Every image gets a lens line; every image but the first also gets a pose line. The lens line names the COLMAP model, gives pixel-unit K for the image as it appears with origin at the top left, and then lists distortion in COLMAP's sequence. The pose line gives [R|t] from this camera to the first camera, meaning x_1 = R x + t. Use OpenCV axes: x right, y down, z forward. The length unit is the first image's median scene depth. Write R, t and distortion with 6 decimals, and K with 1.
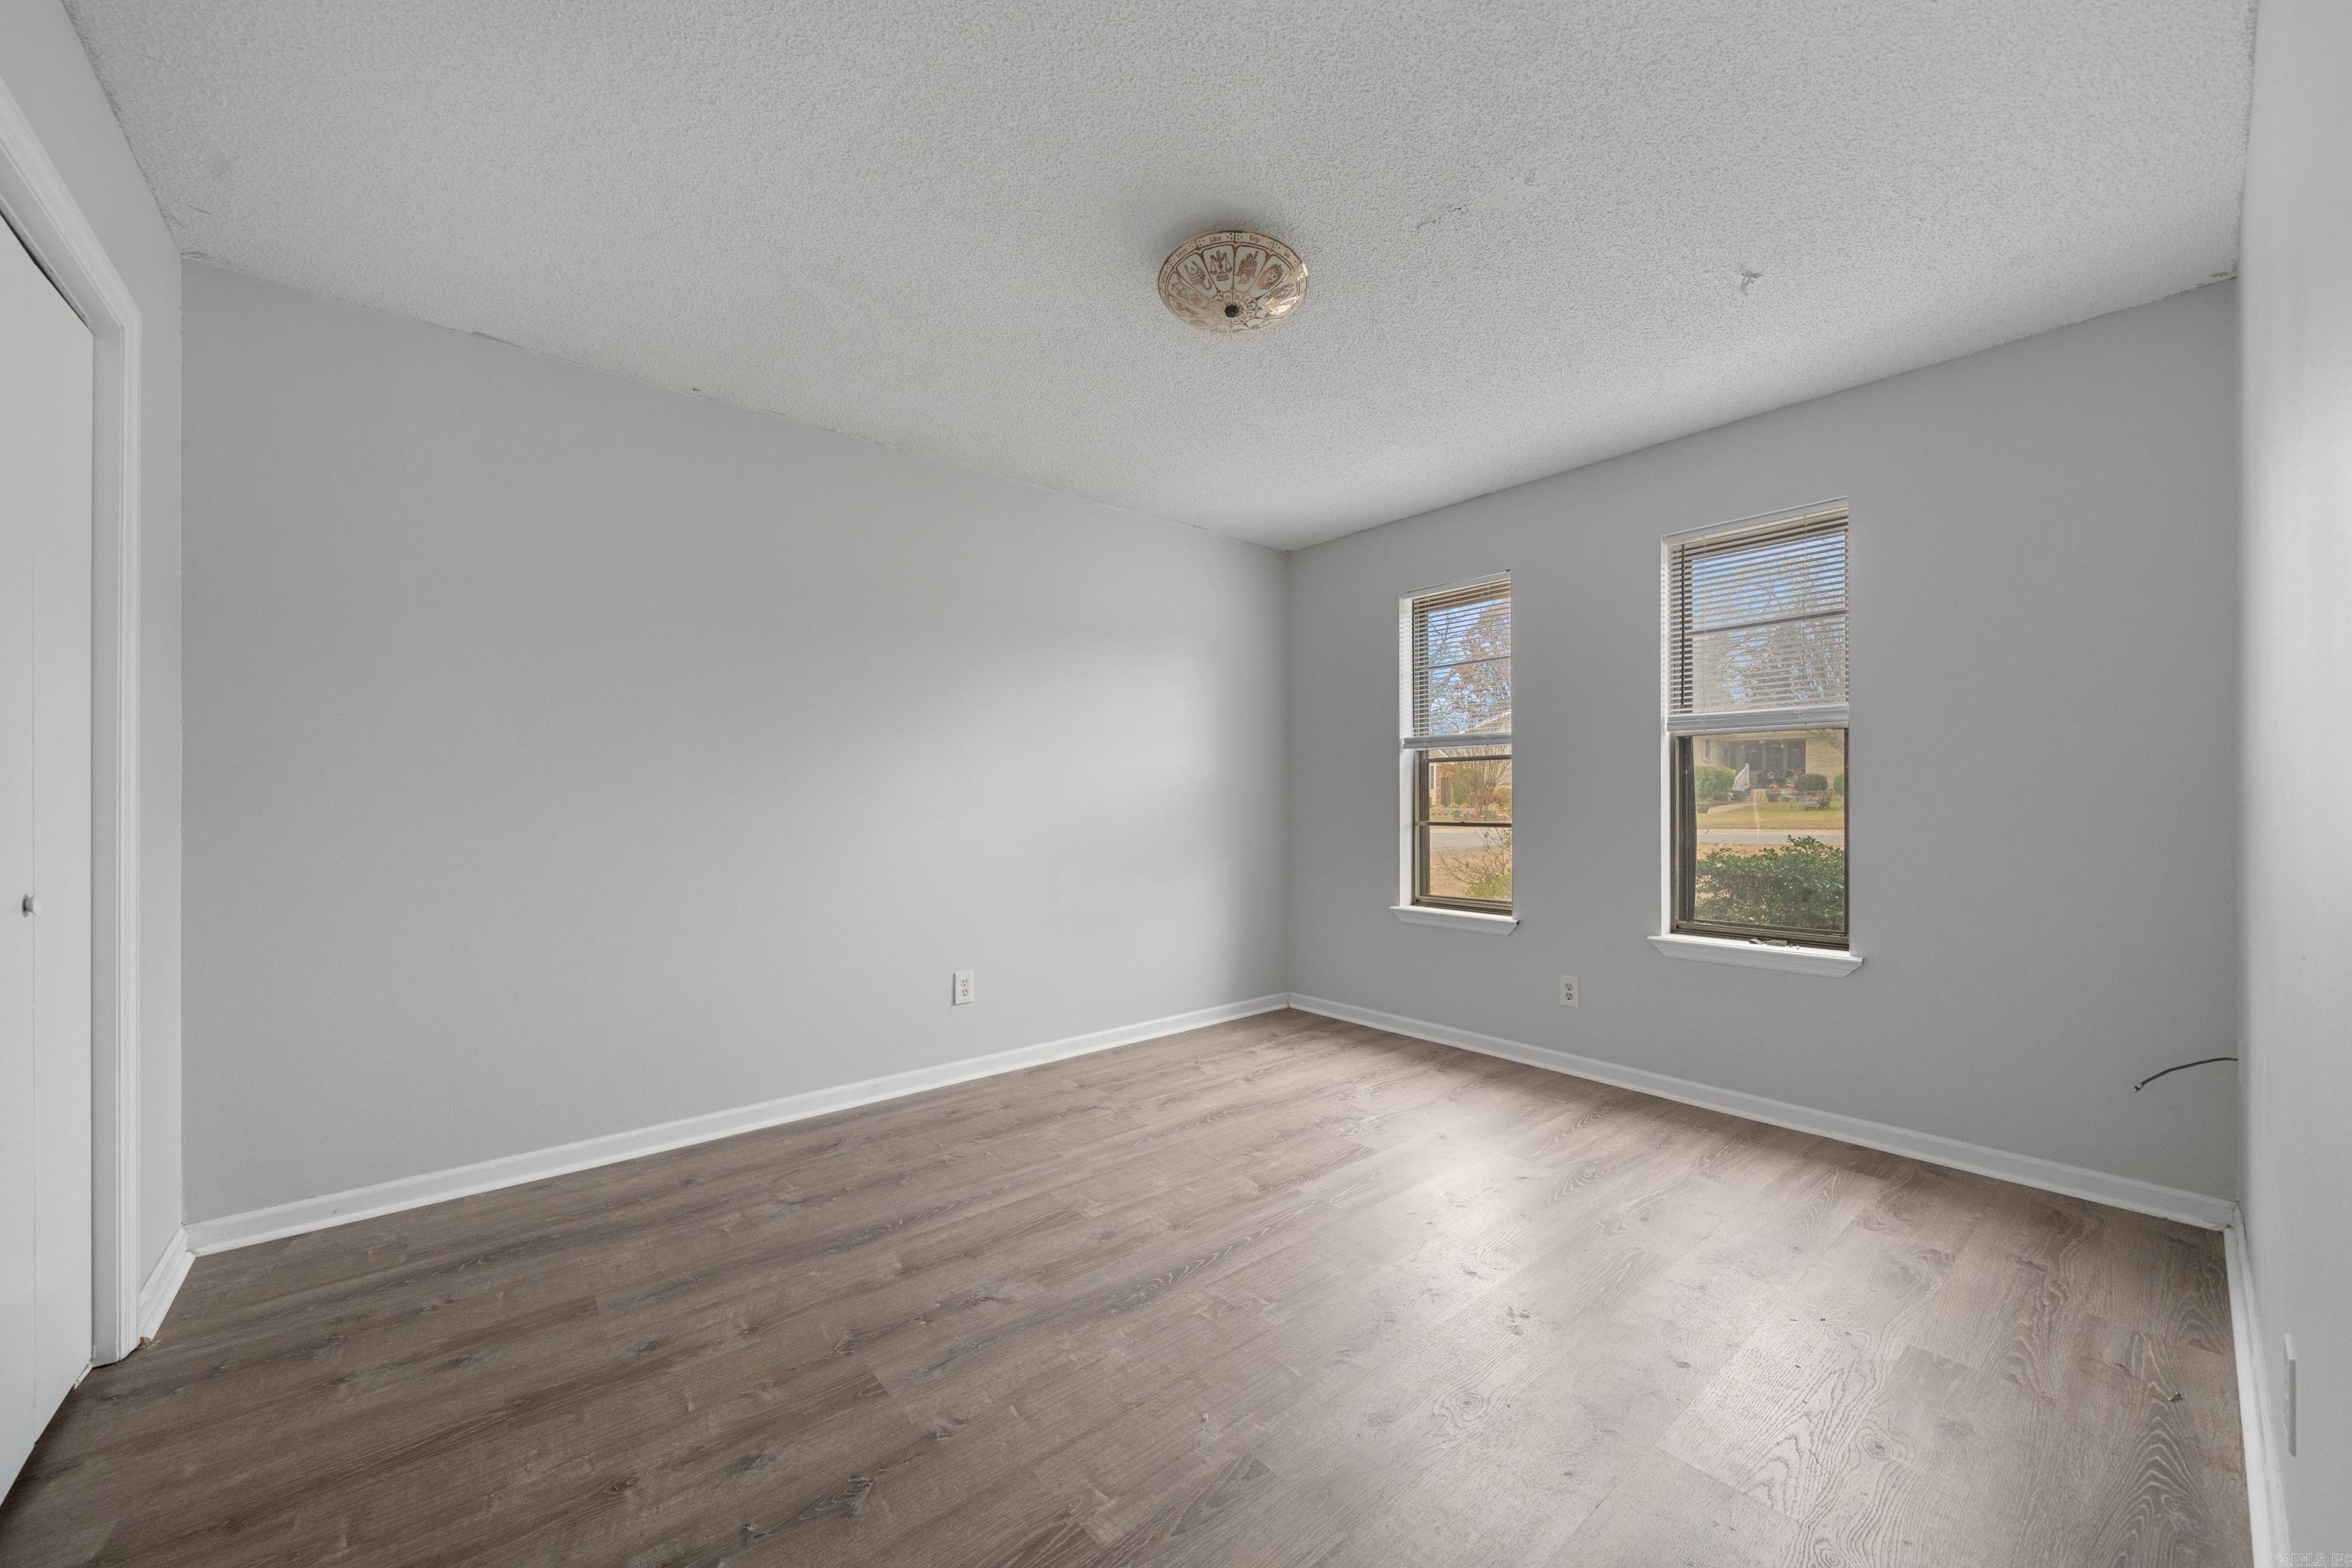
lens RADIAL K [[857.7, 0, 1173.6], [0, 857.7, 799.6], [0, 0, 1]] dist [-0.000222, 0.000095]
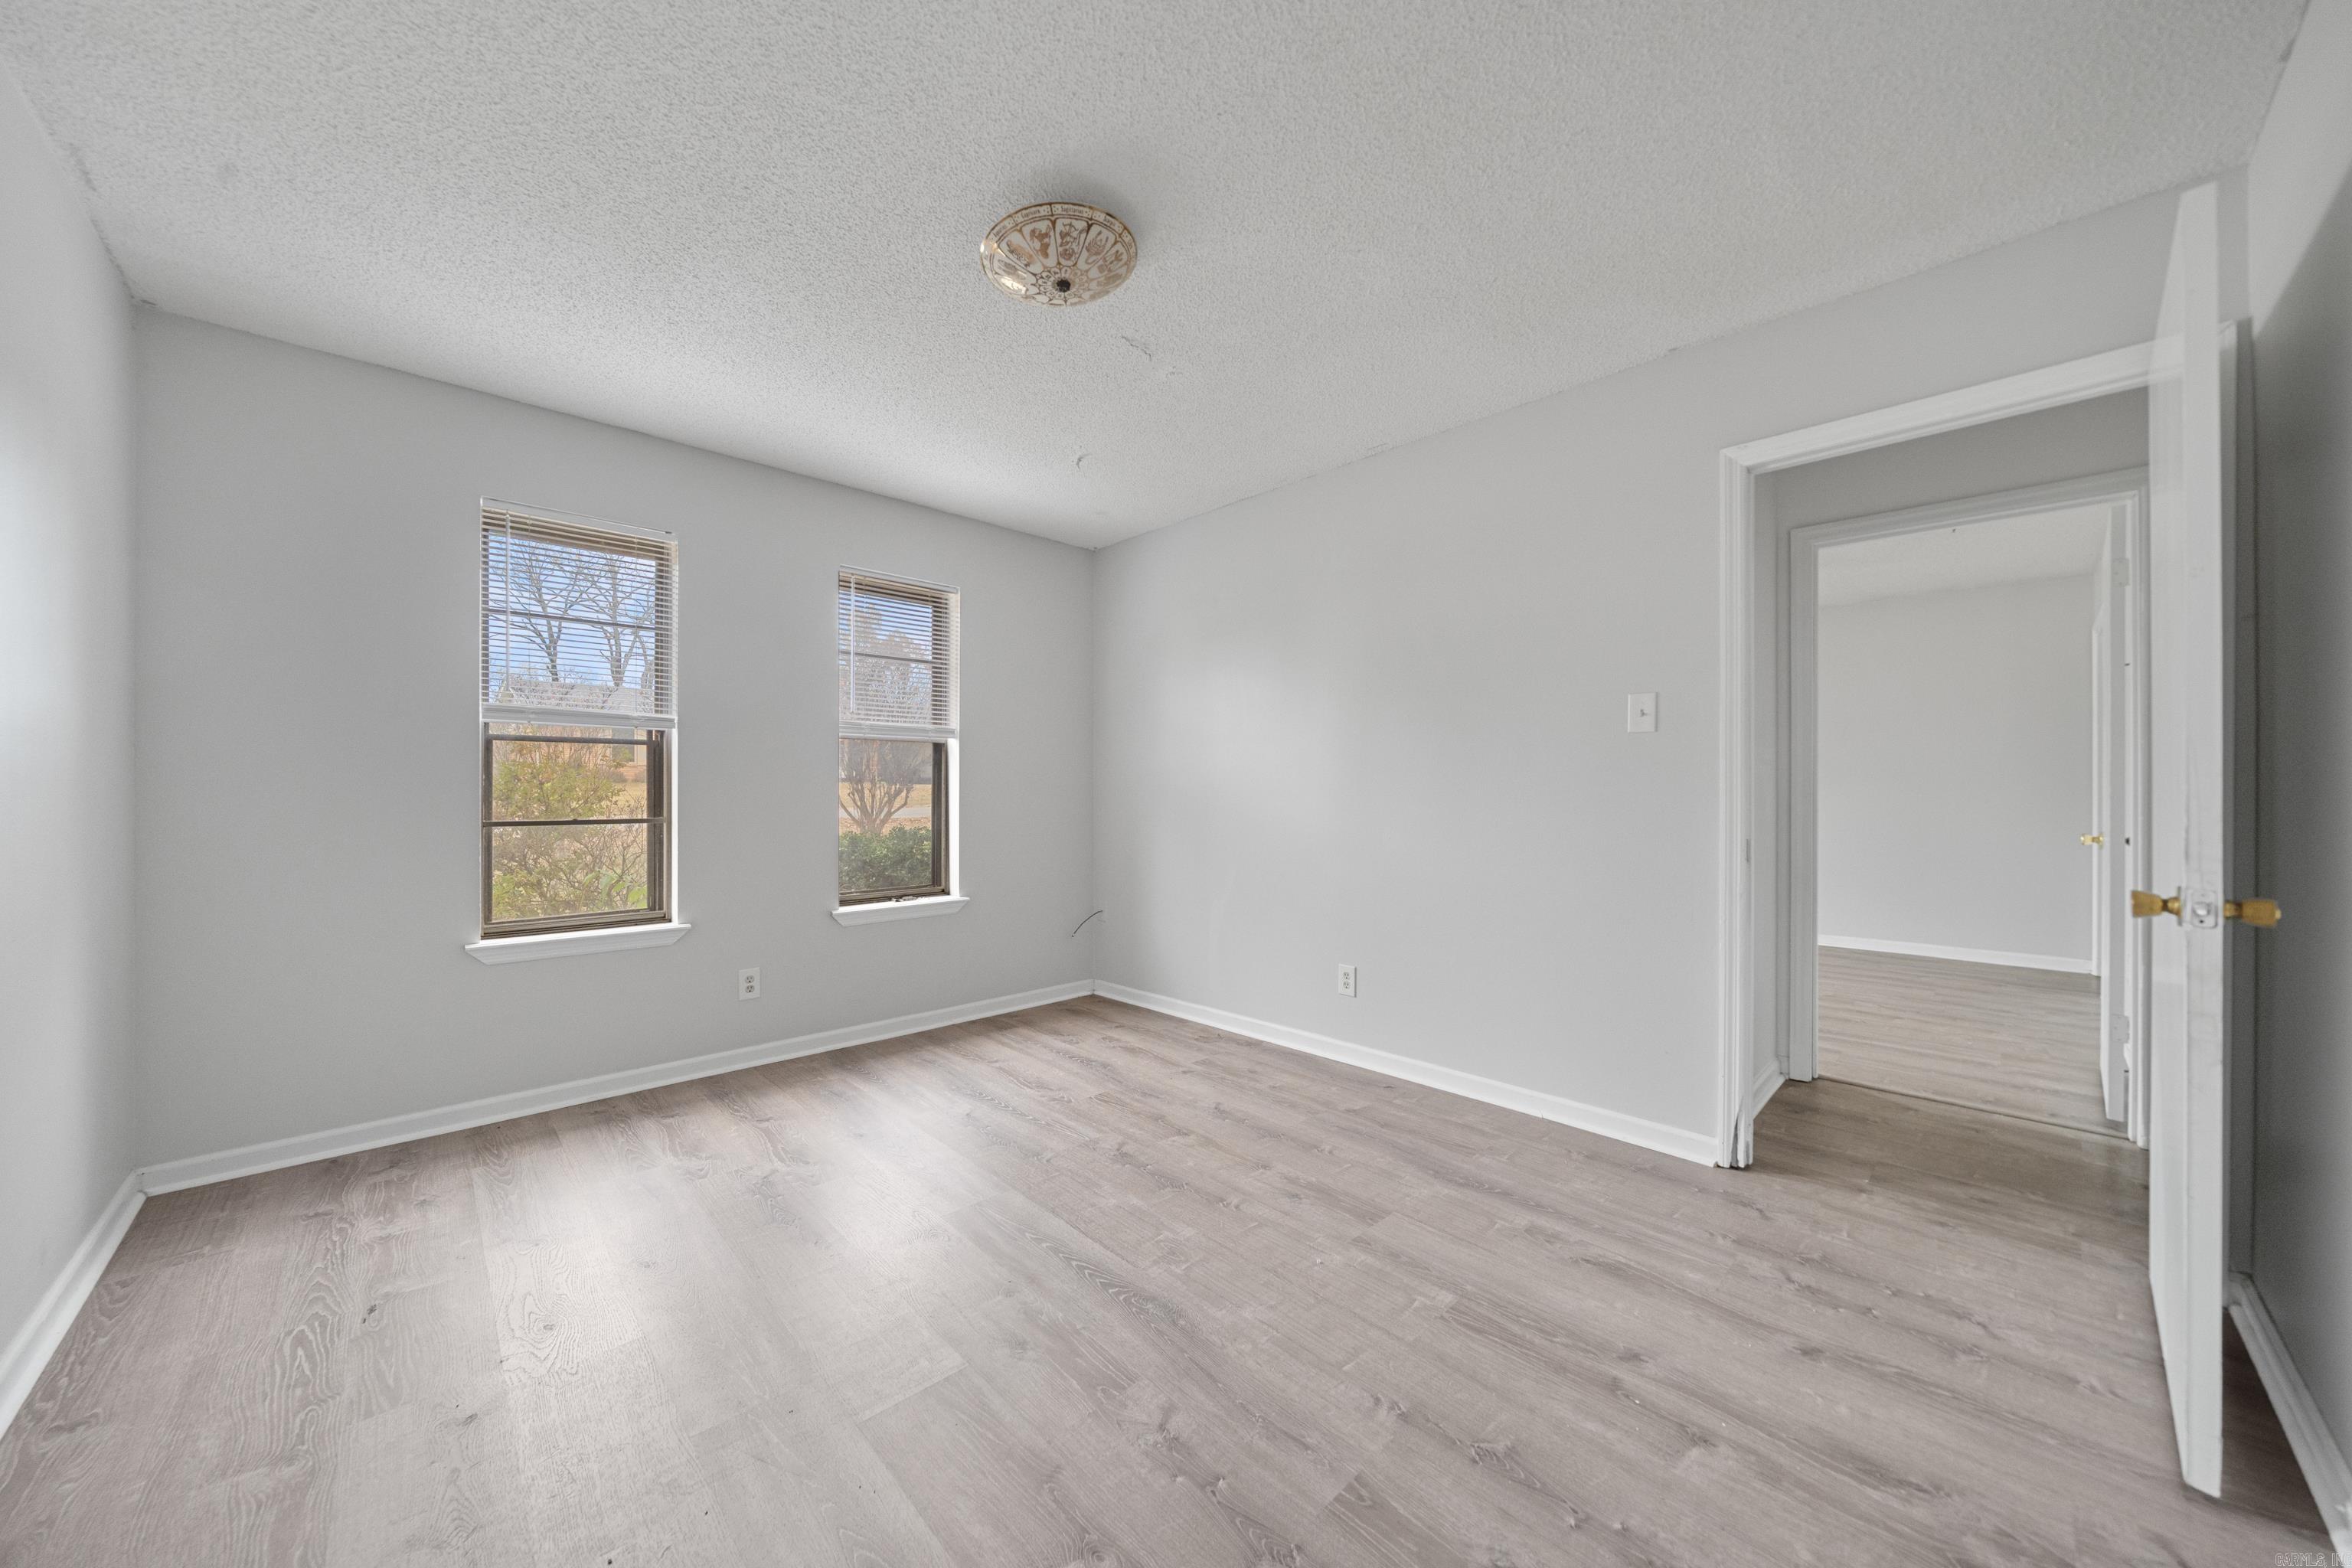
lens RADIAL K [[823.6, 0, 1183.3], [0, 823.6, 790.8], [0, 0, 1]] dist [-0.000049, -0.000003]
pose [[-0.062582, 0.002677, 0.998036, -0.663948], [-0.001531, 0.999995, -0.002778, 0.001971], [-0.998039, -0.001702, -0.062577, 0.706457]]
